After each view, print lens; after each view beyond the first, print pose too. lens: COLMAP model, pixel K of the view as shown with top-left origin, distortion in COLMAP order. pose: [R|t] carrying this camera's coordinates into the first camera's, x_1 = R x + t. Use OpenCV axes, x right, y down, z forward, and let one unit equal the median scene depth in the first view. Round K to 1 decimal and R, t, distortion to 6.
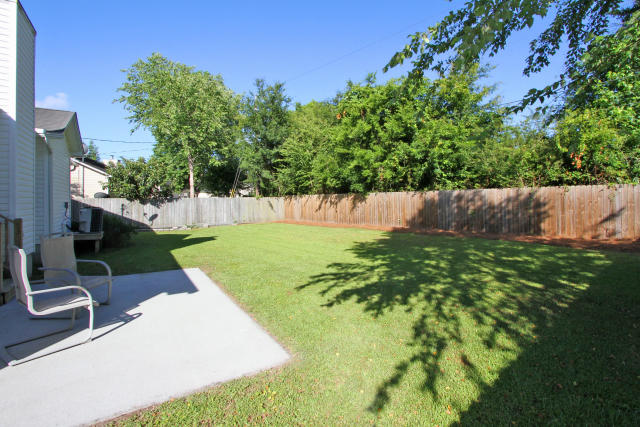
lens RADIAL K [[294.4, 0, 327.1], [0, 294.4, 195.7], [0, 0, 1]] dist [-0.008375, 0.001188]
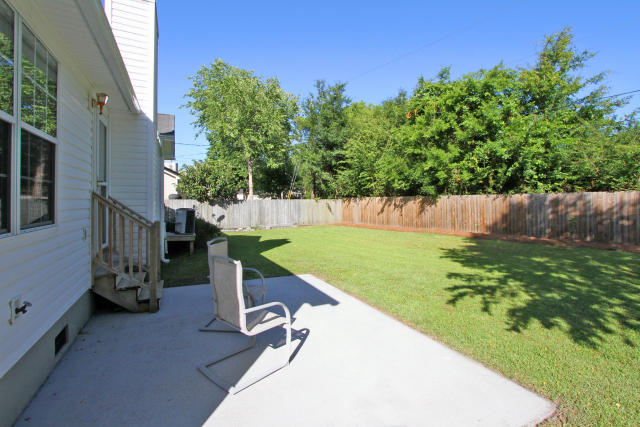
lens RADIAL K [[294.4, 0, 330.5], [0, 294.4, 199.1], [0, 0, 1]] dist [-0.008375, 0.001188]
pose [[0.993159, 0.006622, -0.116579, -0.100197], [-0.006116, 0.999970, 0.004695, -0.001132], [0.116607, -0.003950, 0.993170, 0.023487]]
